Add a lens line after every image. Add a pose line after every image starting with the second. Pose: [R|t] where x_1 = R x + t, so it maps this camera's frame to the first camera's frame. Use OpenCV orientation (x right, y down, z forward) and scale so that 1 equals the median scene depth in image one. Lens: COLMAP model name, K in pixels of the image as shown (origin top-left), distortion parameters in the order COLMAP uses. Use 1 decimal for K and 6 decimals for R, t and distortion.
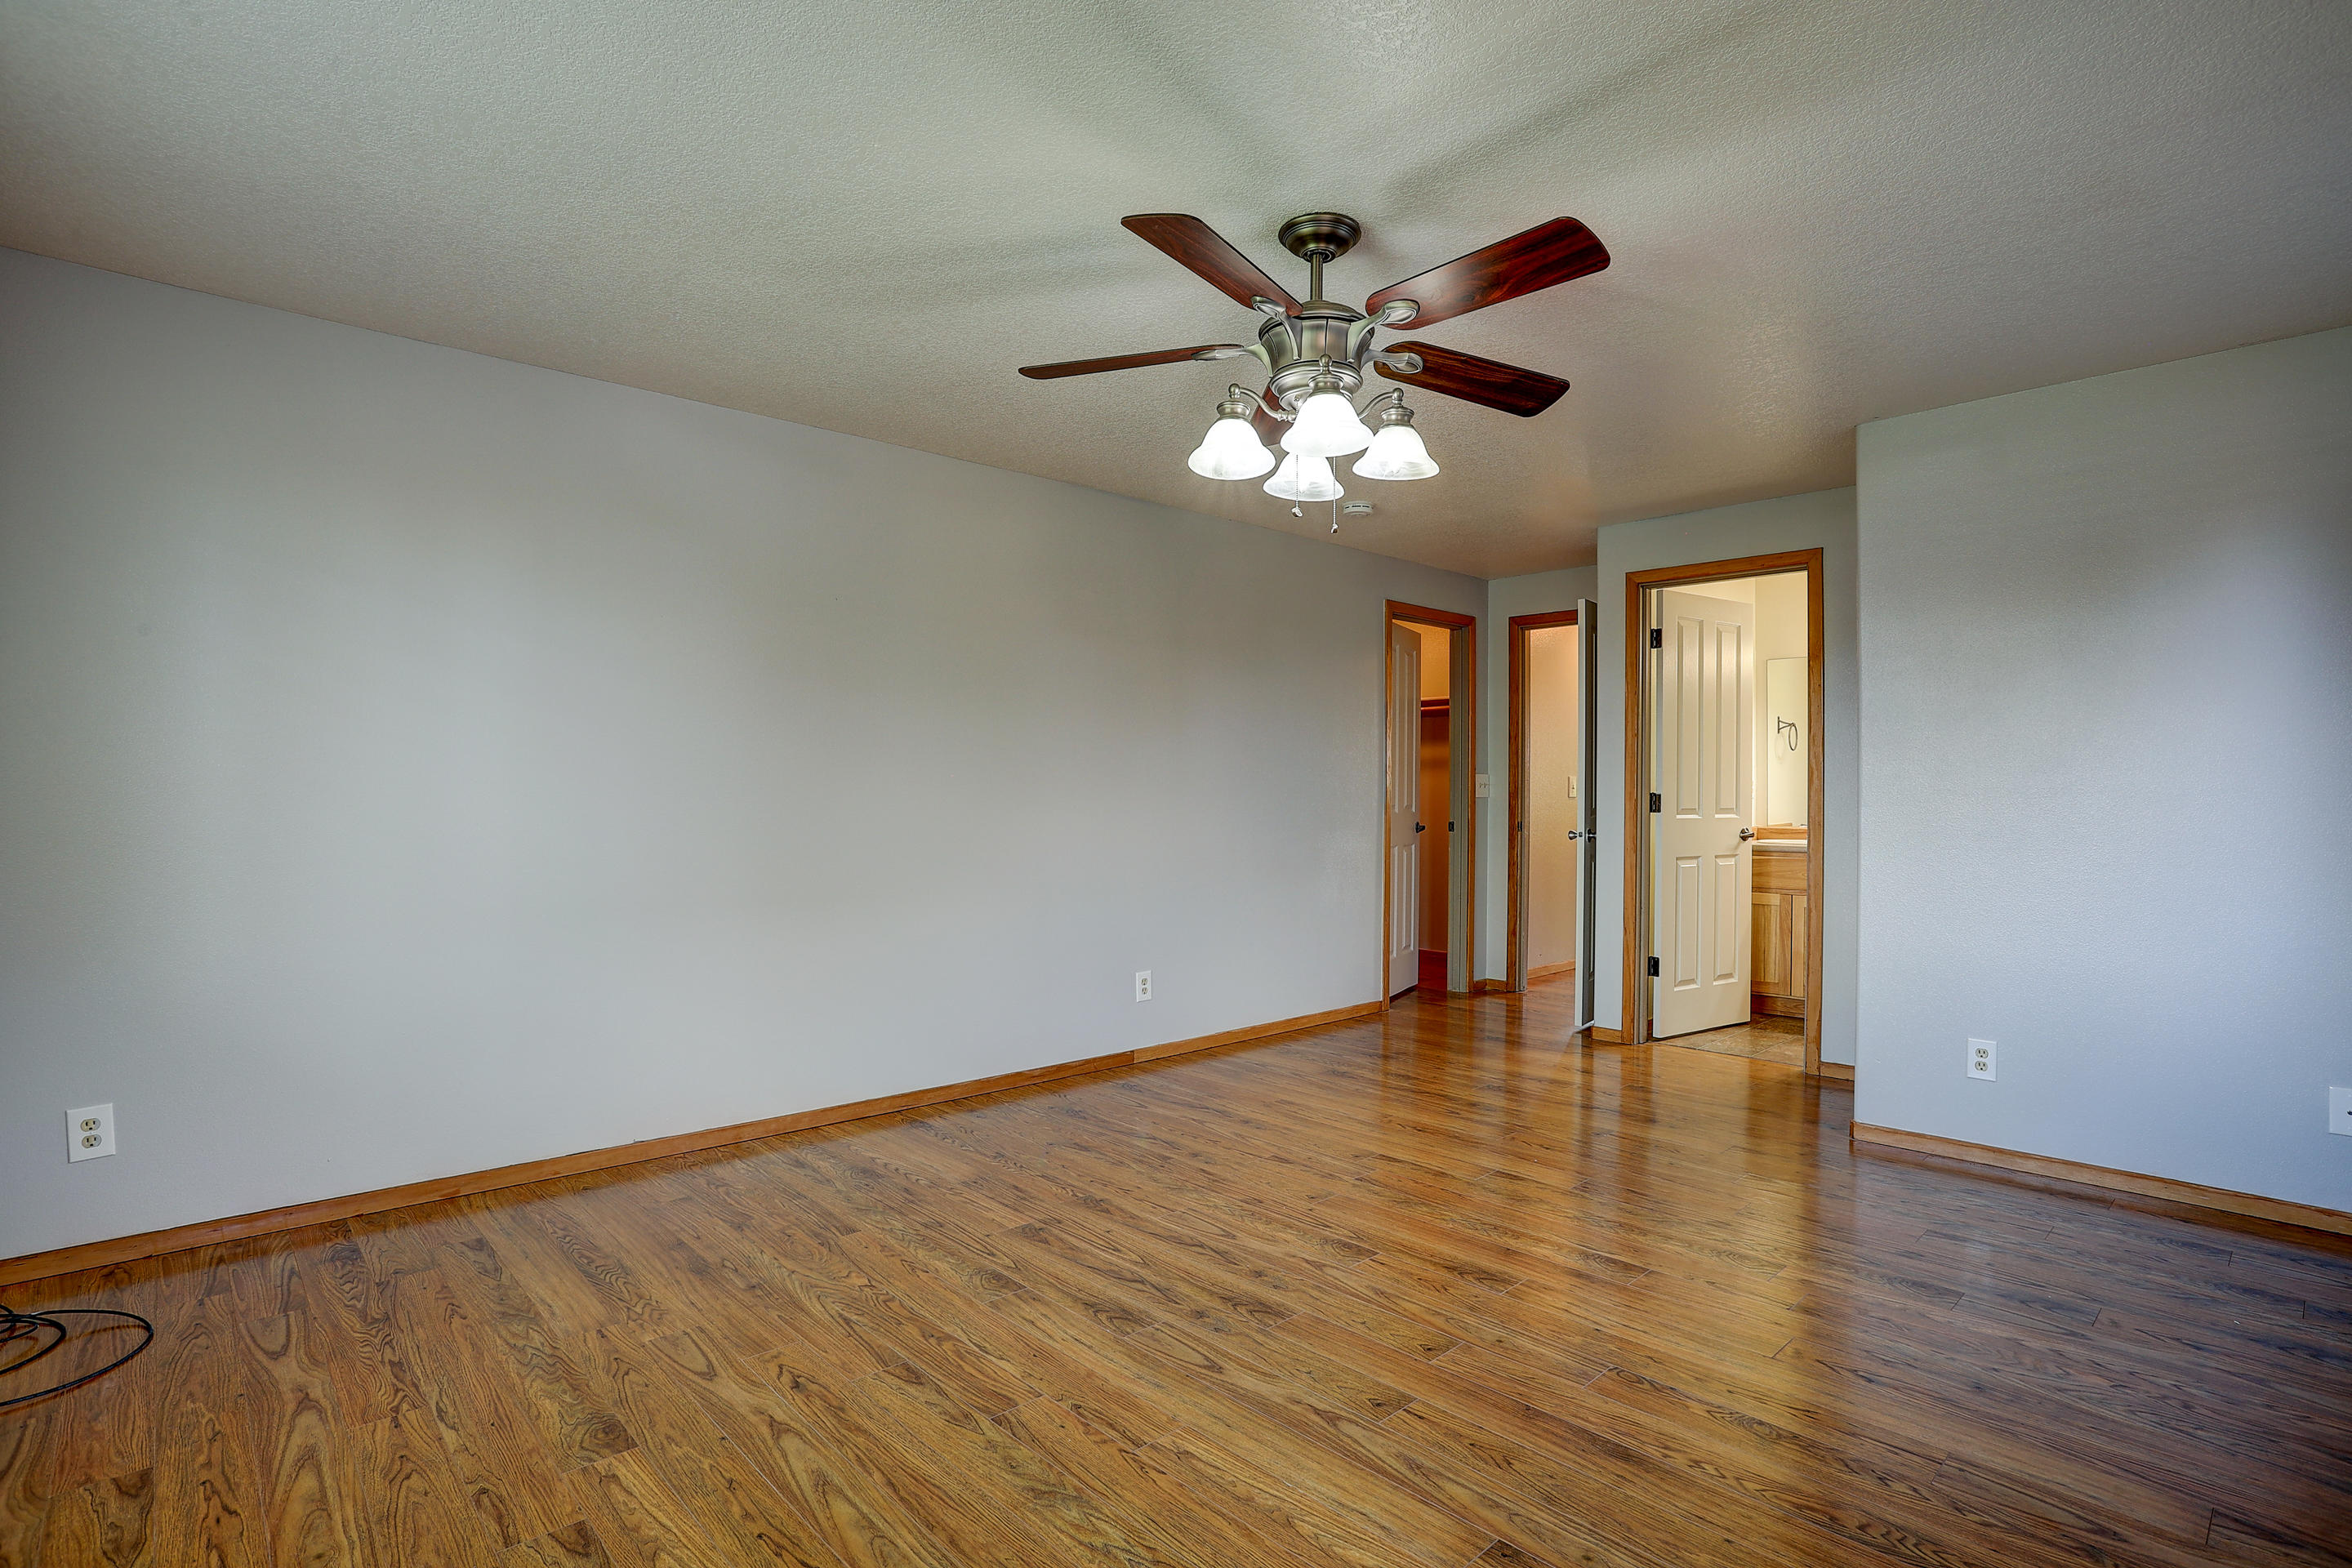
lens RADIAL K [[1141.6, 0, 1190.6], [0, 1141.6, 795.4], [0, 0, 1]] dist [-0.065872, 0.021392]
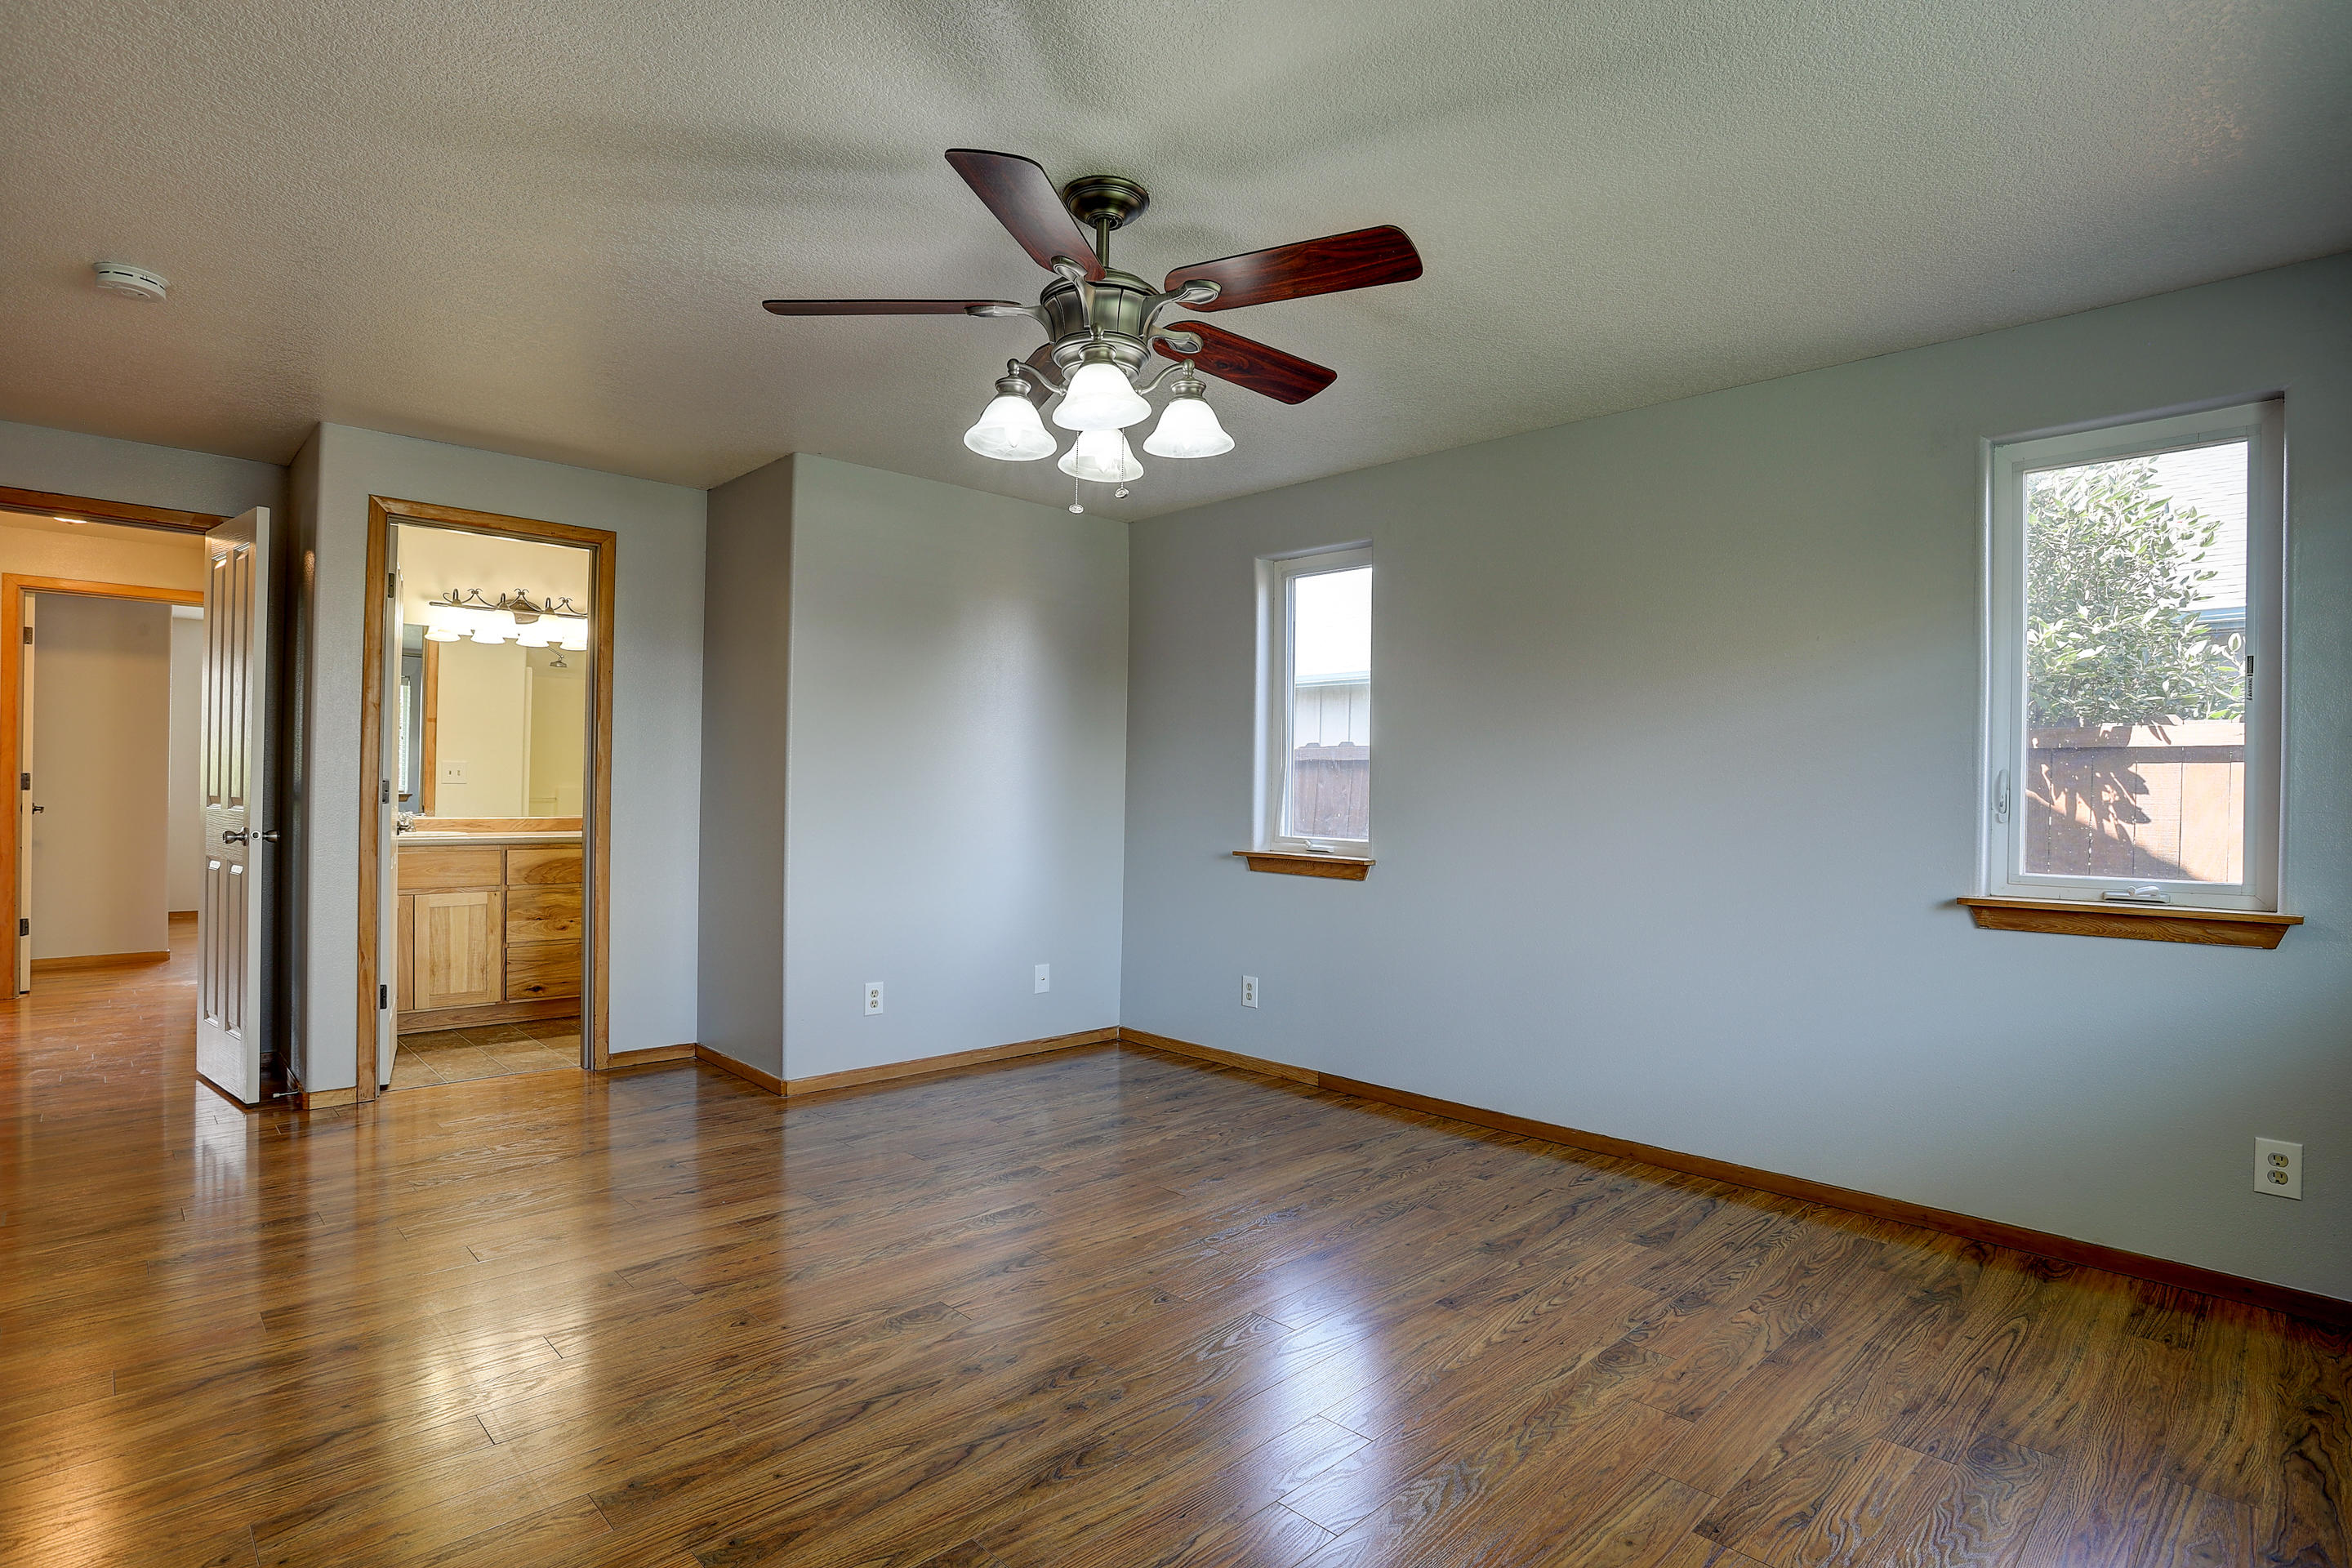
lens RADIAL K [[1182.4, 0, 1197.1], [0, 1182.4, 790.6], [0, 0, 1]] dist [-0.066220, 0.021972]
pose [[-0.024307, -0.002291, 0.999702, -0.749894], [-0.011489, 0.999932, 0.002012, -0.003785], [-0.999639, -0.011436, -0.024332, 0.812147]]
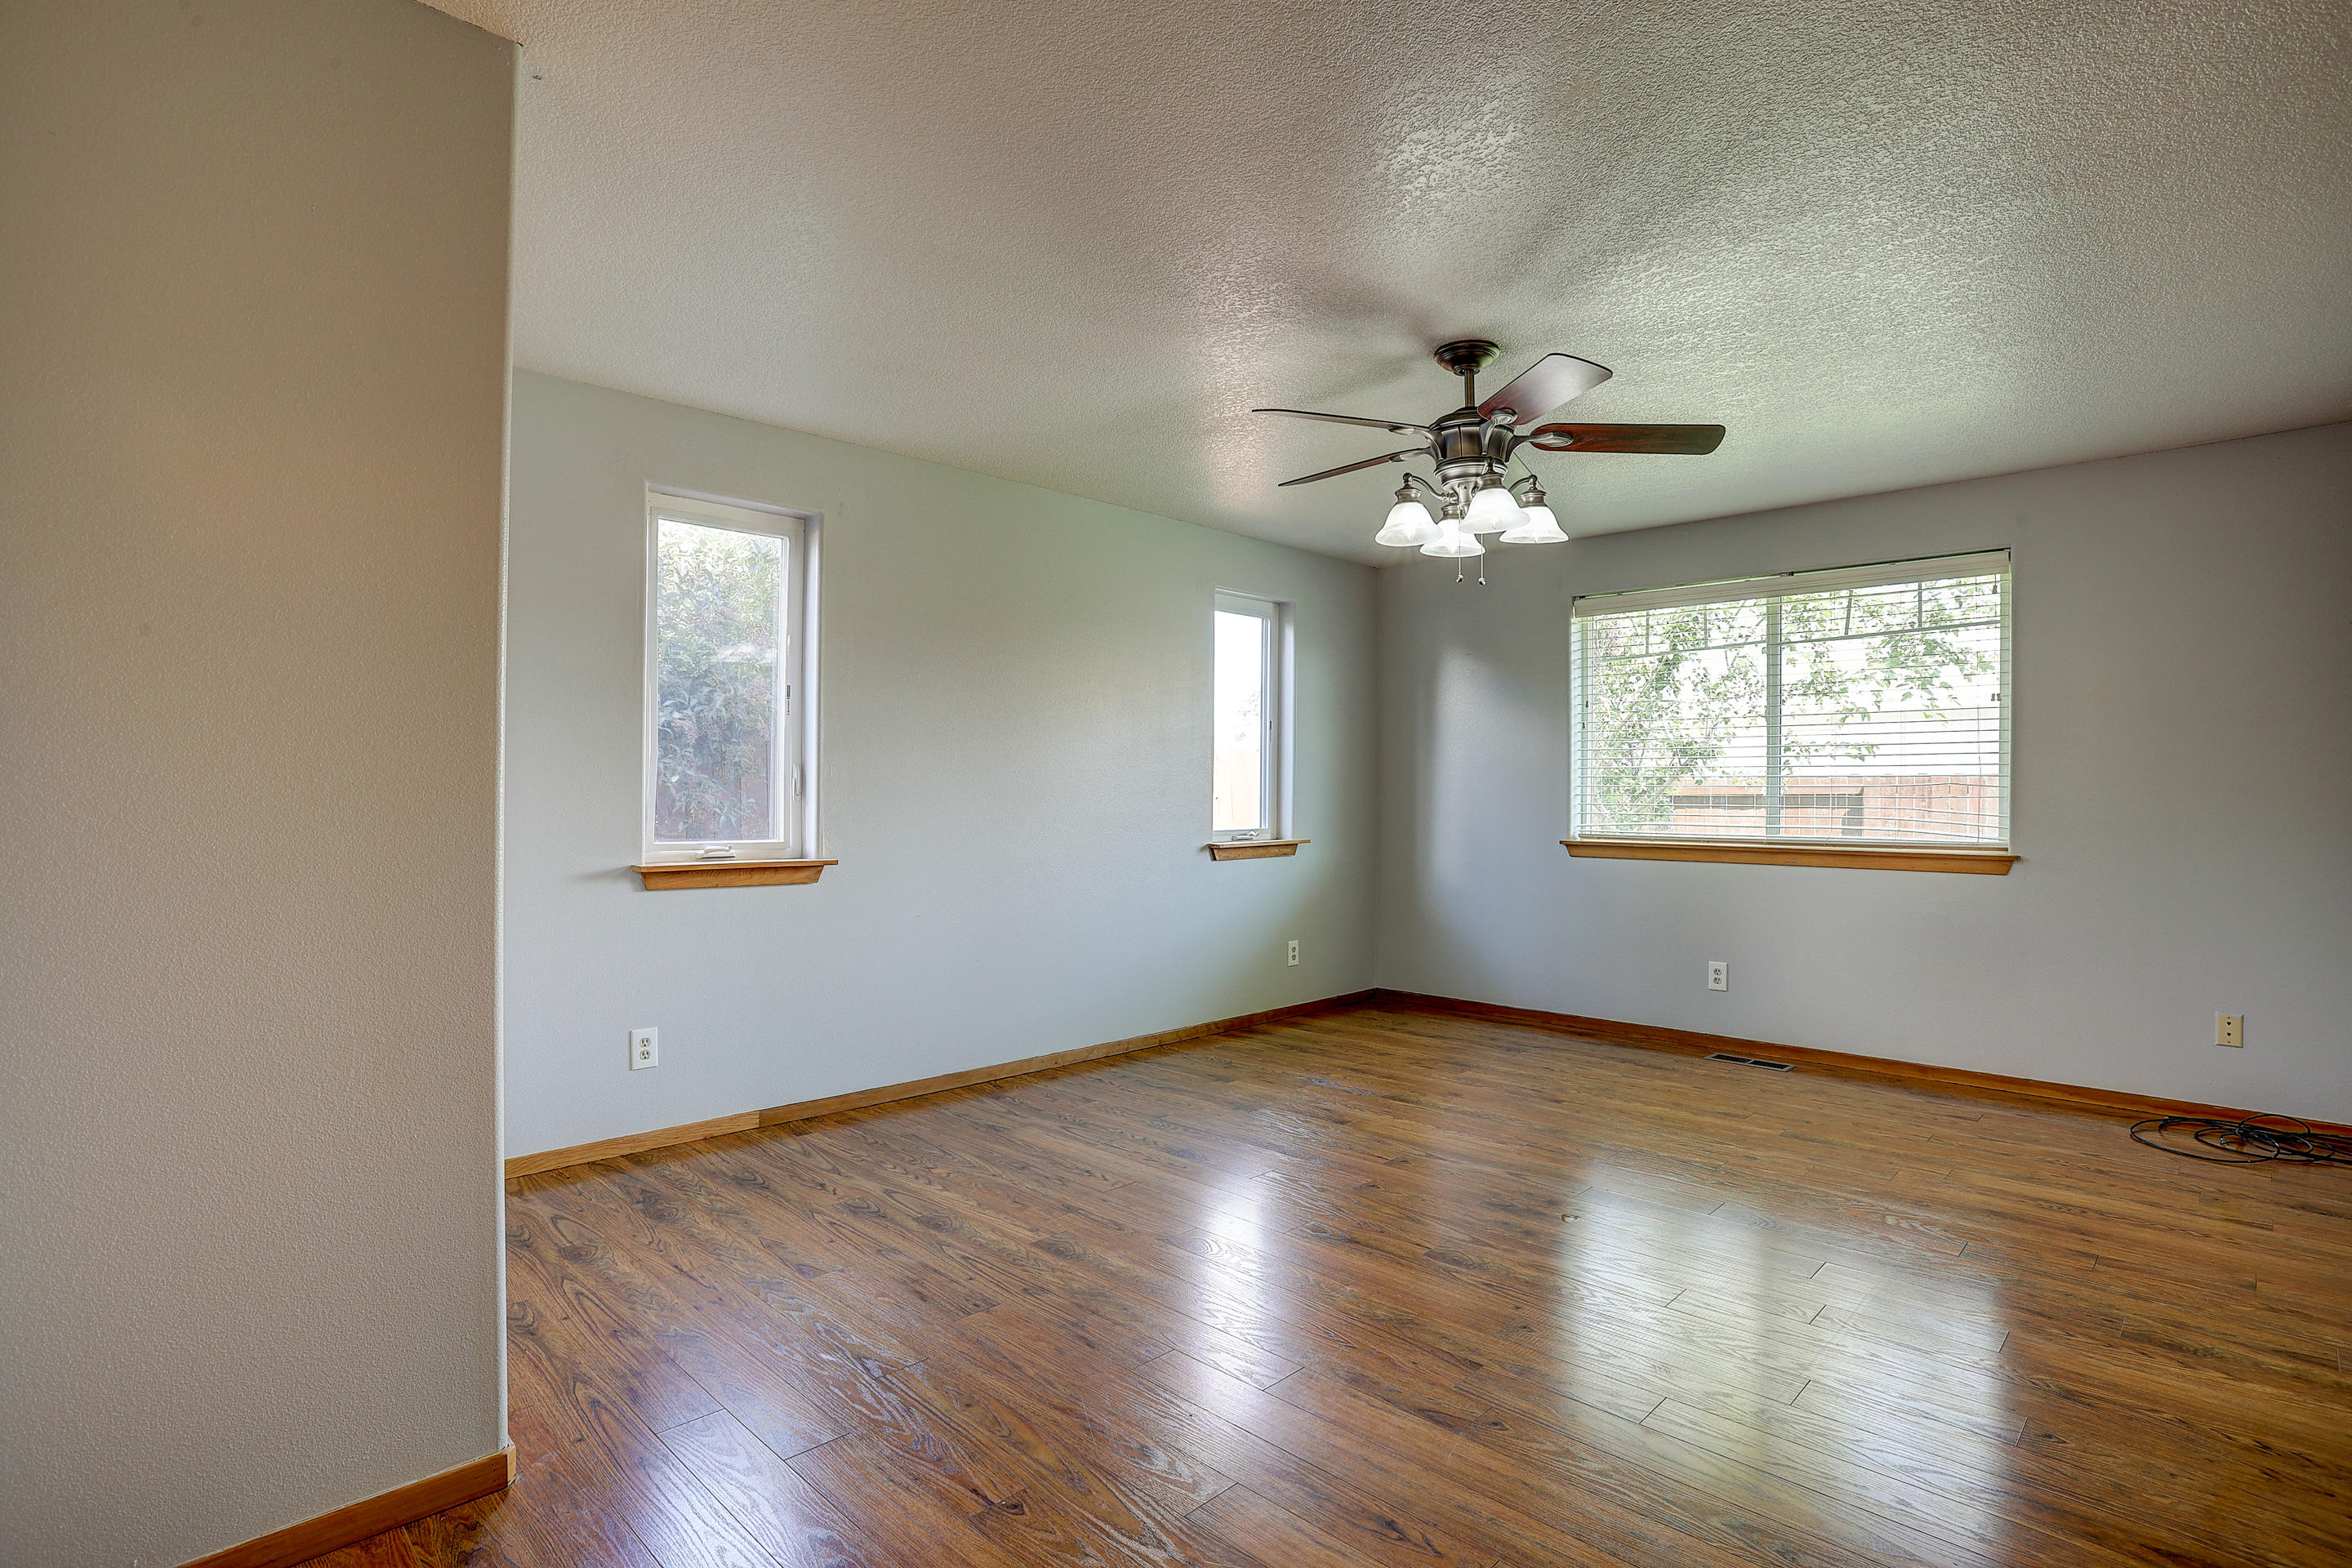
lens RADIAL K [[1141.6, 0, 1189.8], [0, 1141.6, 778.7], [0, 0, 1]] dist [-0.065872, 0.021392]
pose [[-0.999079, -0.010427, -0.041623, 0.413389], [-0.010097, 0.999916, -0.008112, -0.004372], [0.041704, -0.007684, -0.999100, 1.962116]]
